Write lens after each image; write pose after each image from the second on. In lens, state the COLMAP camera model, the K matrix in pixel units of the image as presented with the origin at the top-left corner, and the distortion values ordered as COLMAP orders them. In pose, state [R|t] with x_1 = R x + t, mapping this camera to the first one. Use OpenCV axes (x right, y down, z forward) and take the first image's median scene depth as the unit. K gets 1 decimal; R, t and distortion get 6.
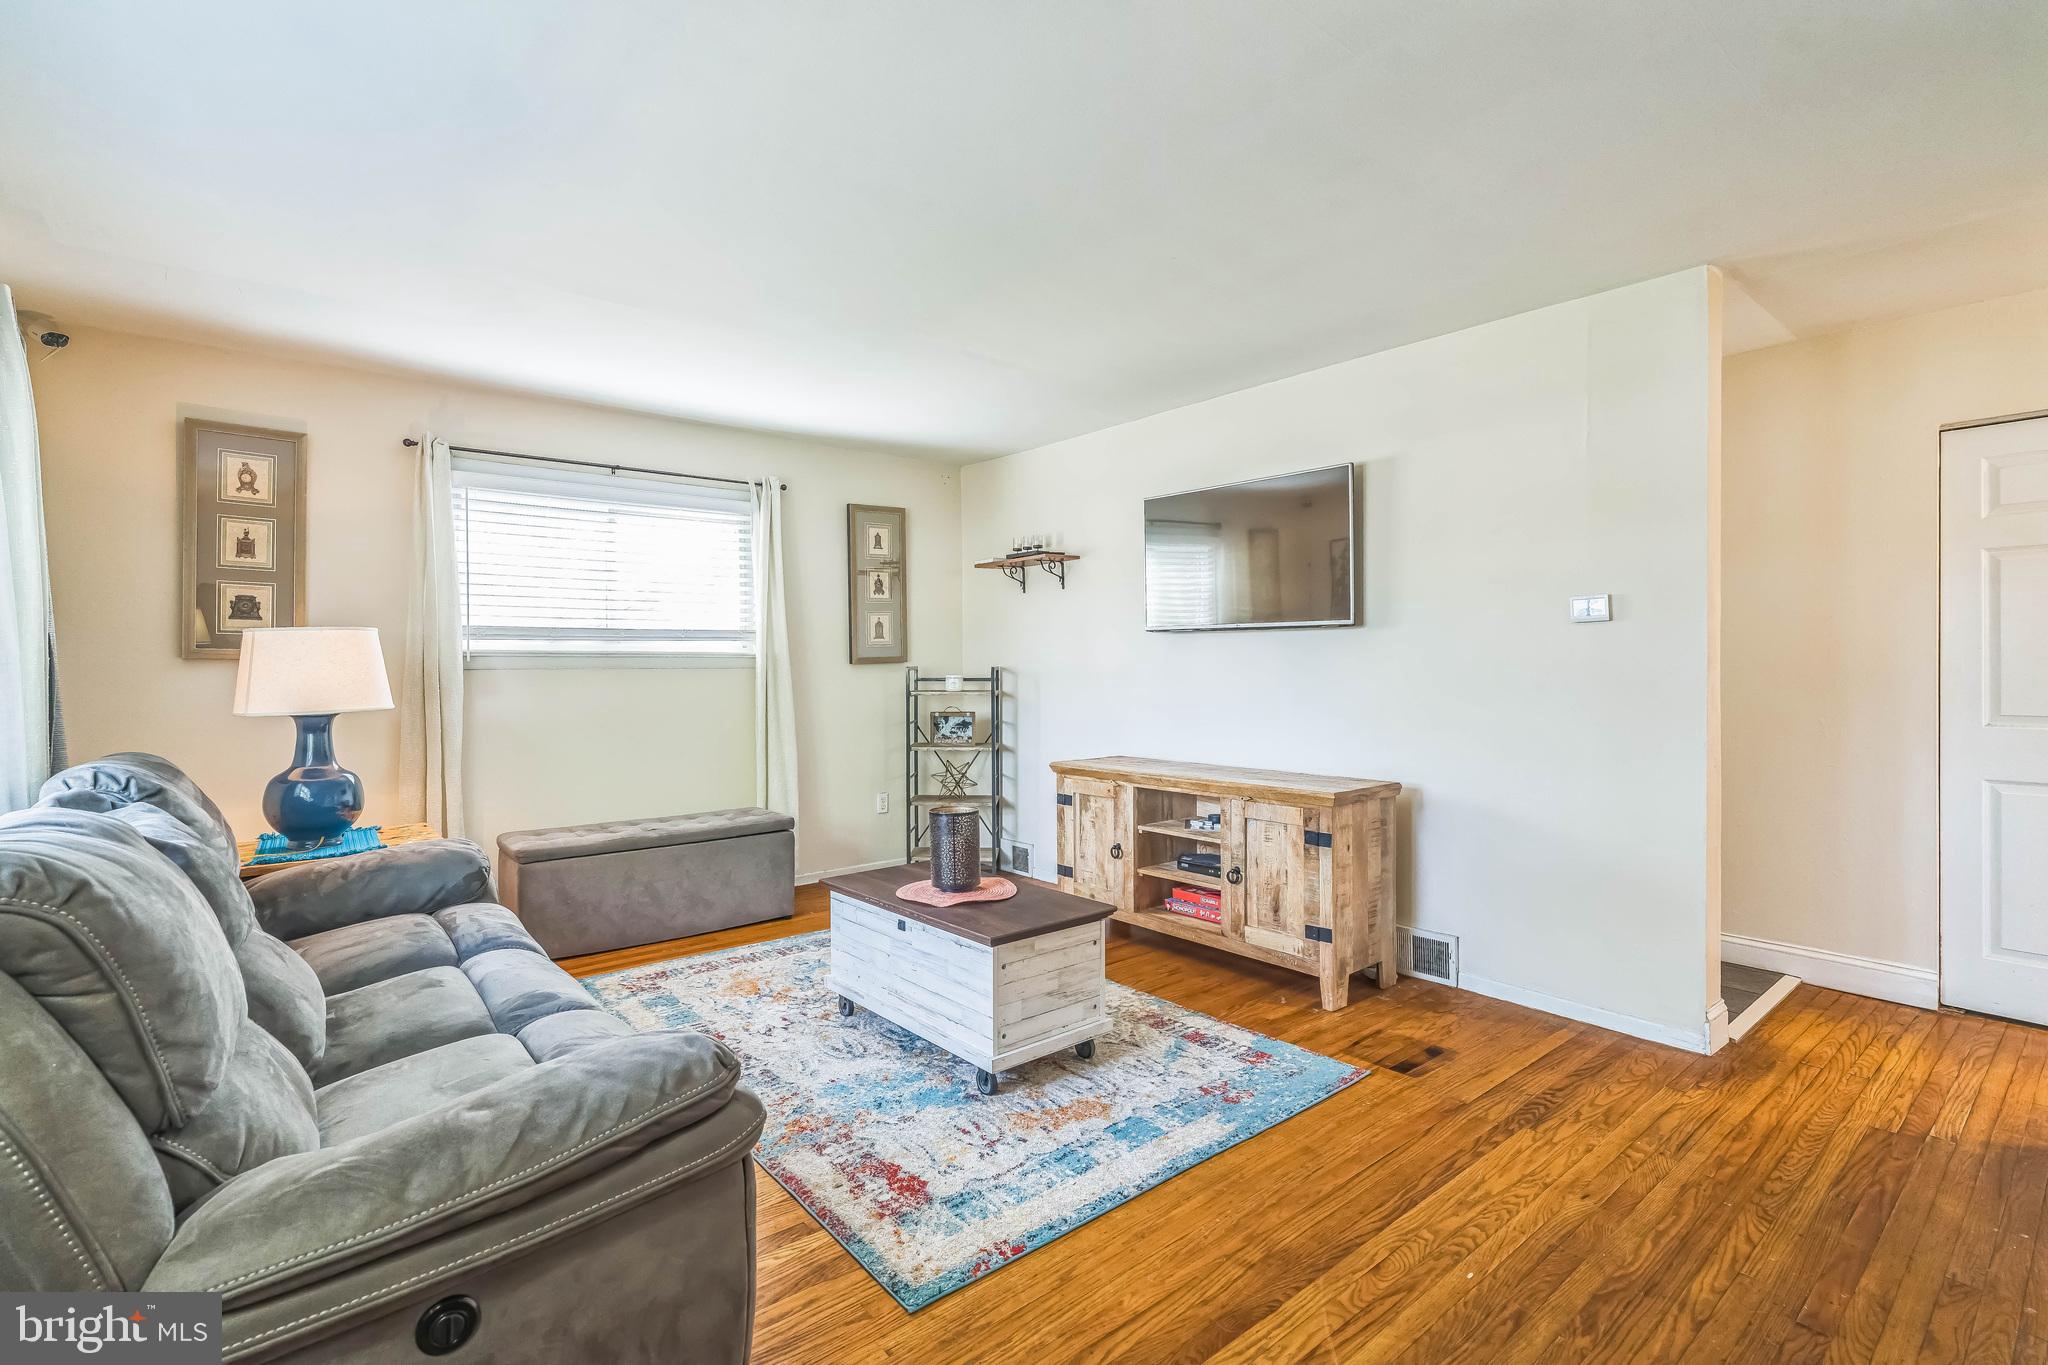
lens RADIAL K [[942.6, 0, 1019.3], [0, 942.6, 662.9], [0, 0, 1]] dist [-0.005885, 0.000003]
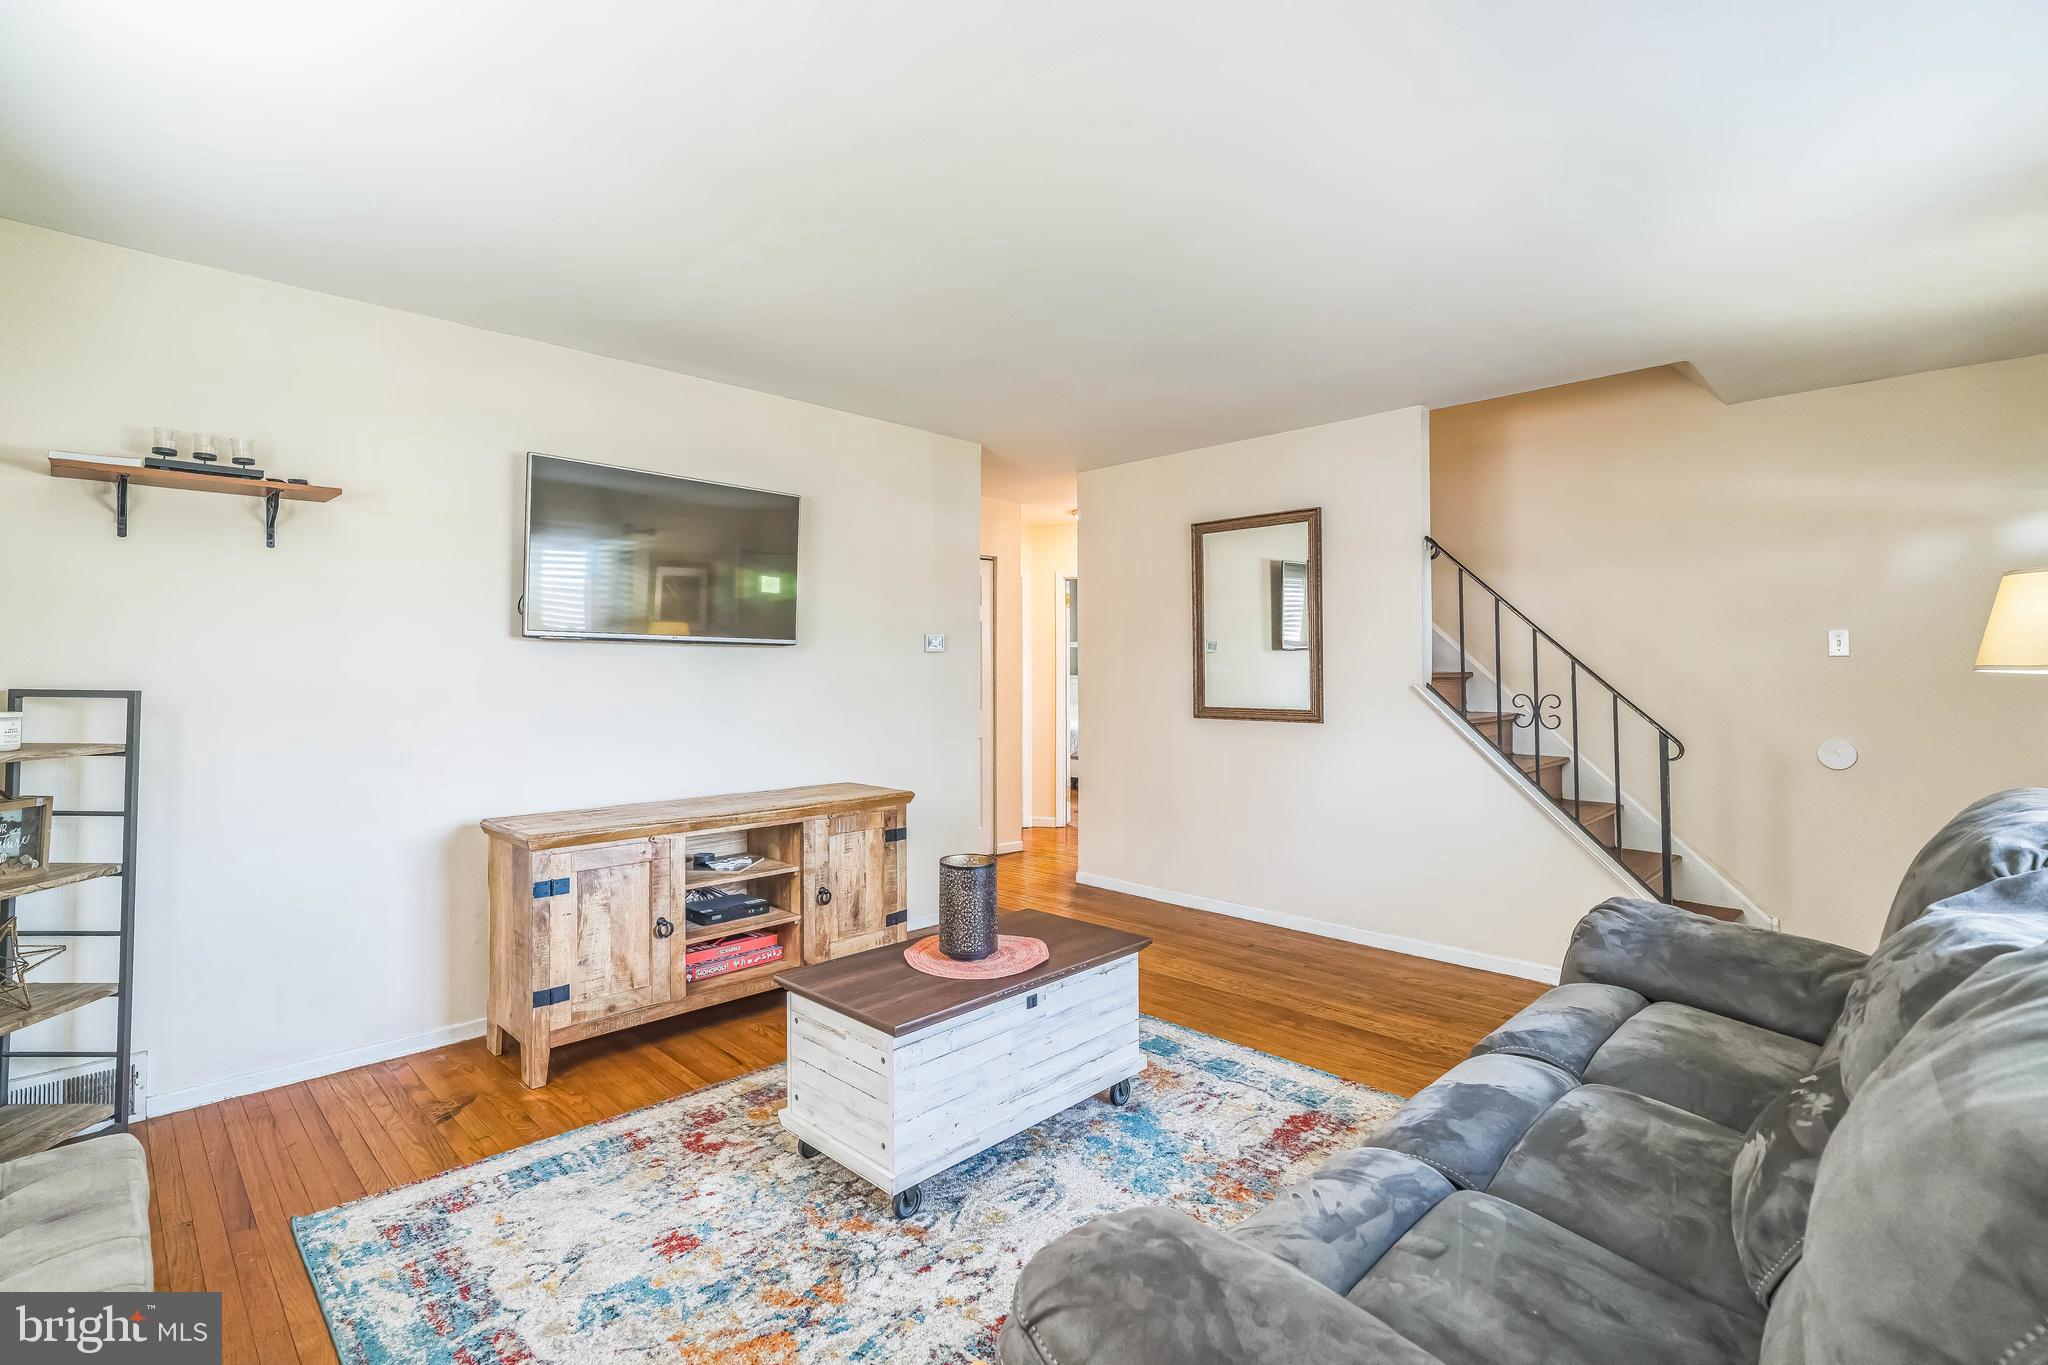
lens RADIAL K [[942.6, 0, 1019.3], [0, 942.6, 662.9], [0, 0, 1]] dist [-0.005885, 0.000003]
pose [[-0.094337, 0.013679, 0.995446, -0.930408], [-0.001248, 0.999903, -0.013858, -0.005433], [-0.995540, -0.002550, -0.094311, 1.072315]]
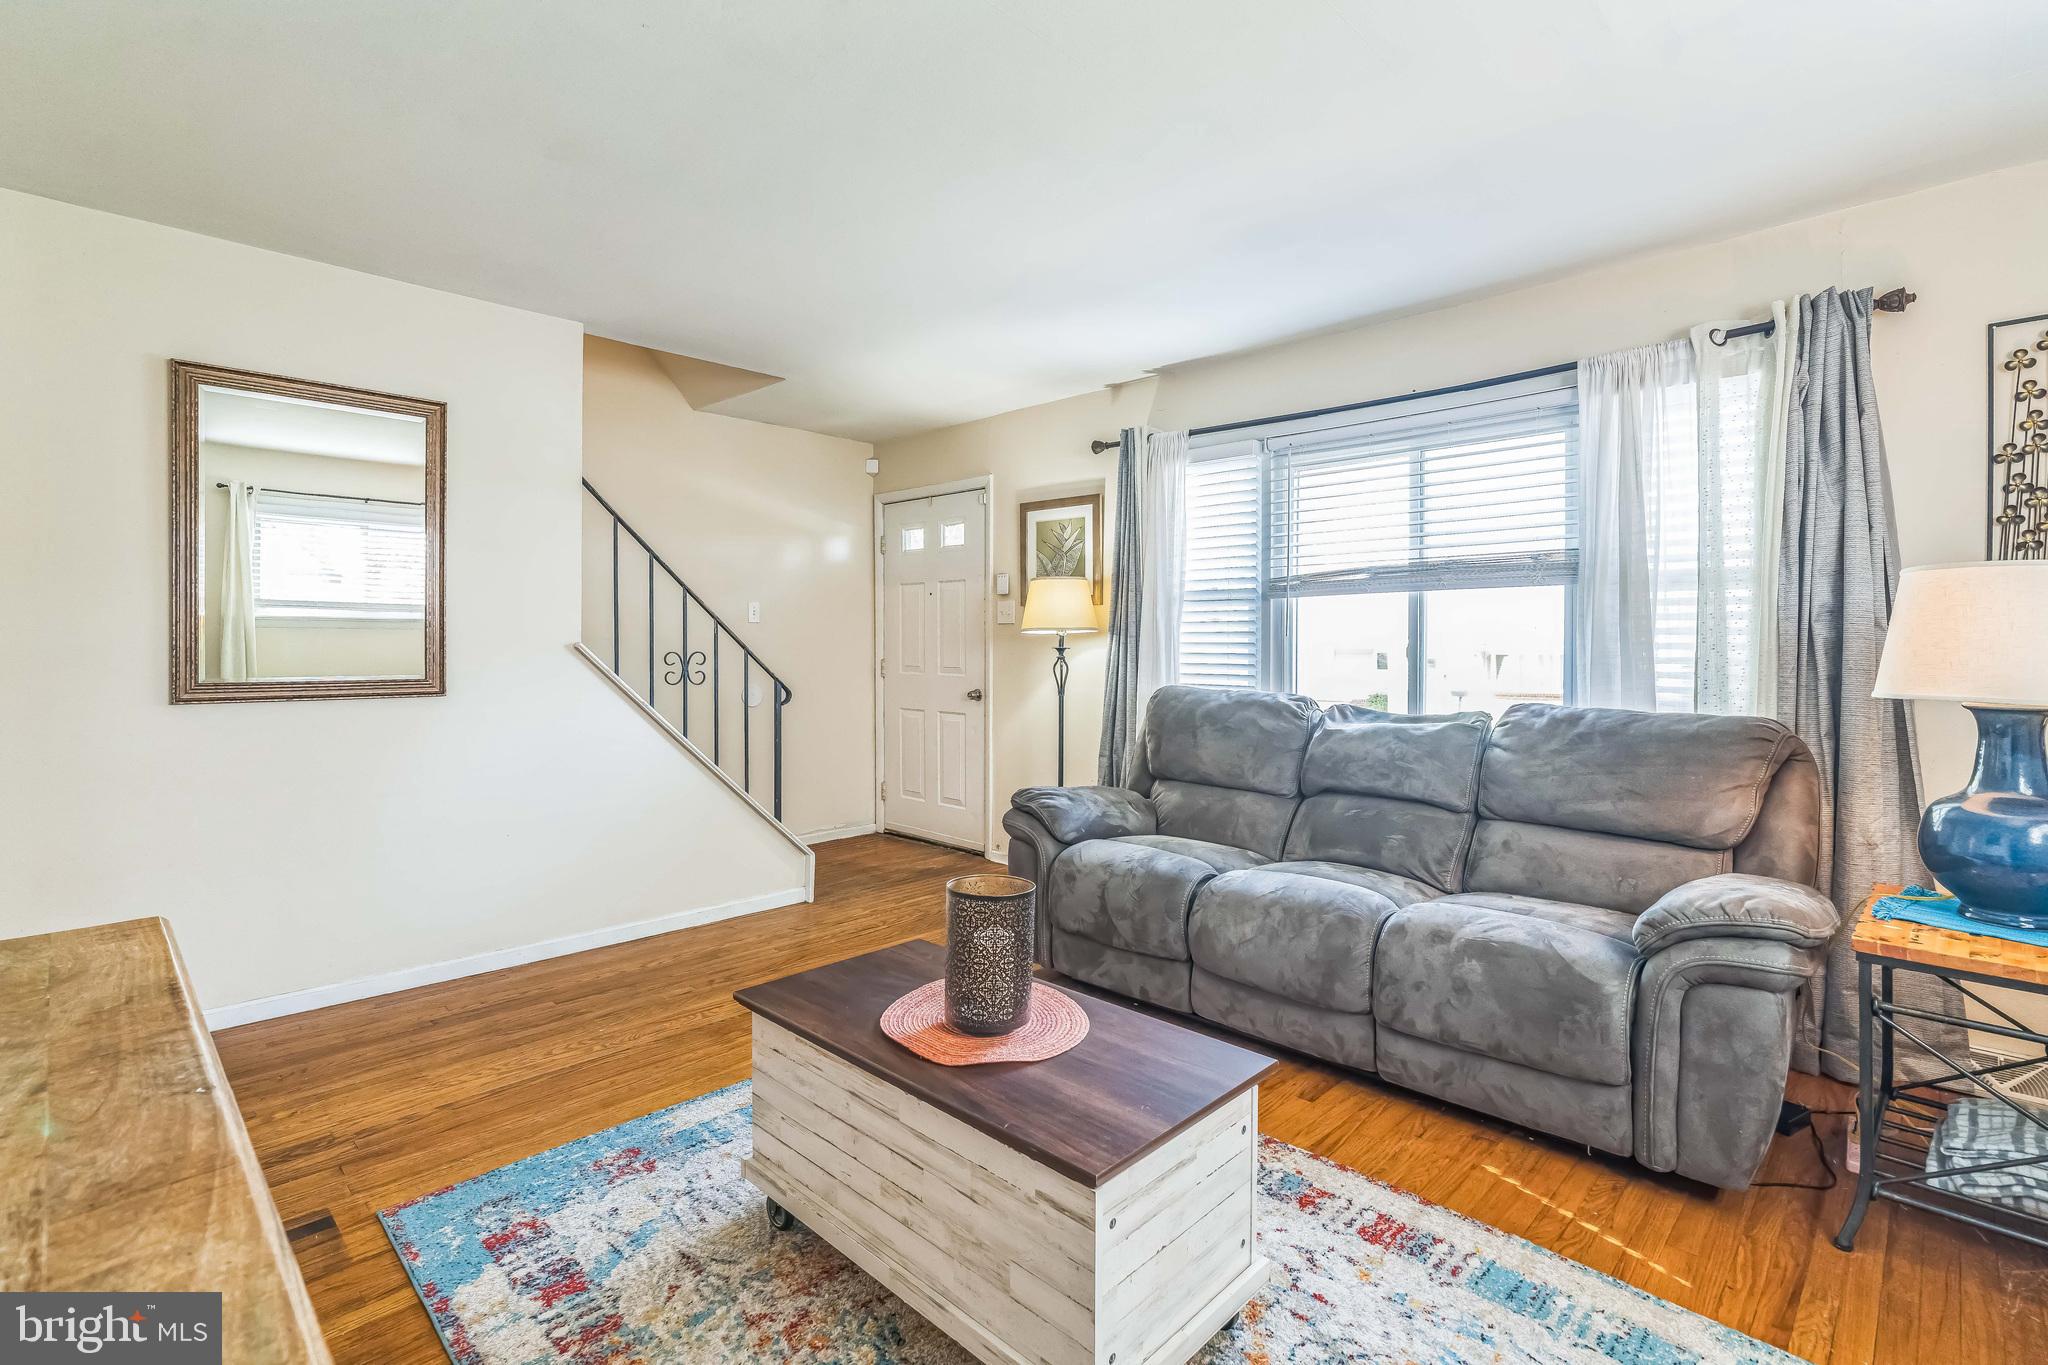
lens RADIAL K [[934.3, 0, 1004.3], [0, 934.3, 652.9], [0, 0, 1]] dist [-0.004572, 0.000030]
pose [[-0.996042, 0.002505, -0.088850, -0.028683], [0.001969, 0.999979, 0.006119, 0.013566], [0.088863, 0.005920, -0.996026, 1.615768]]
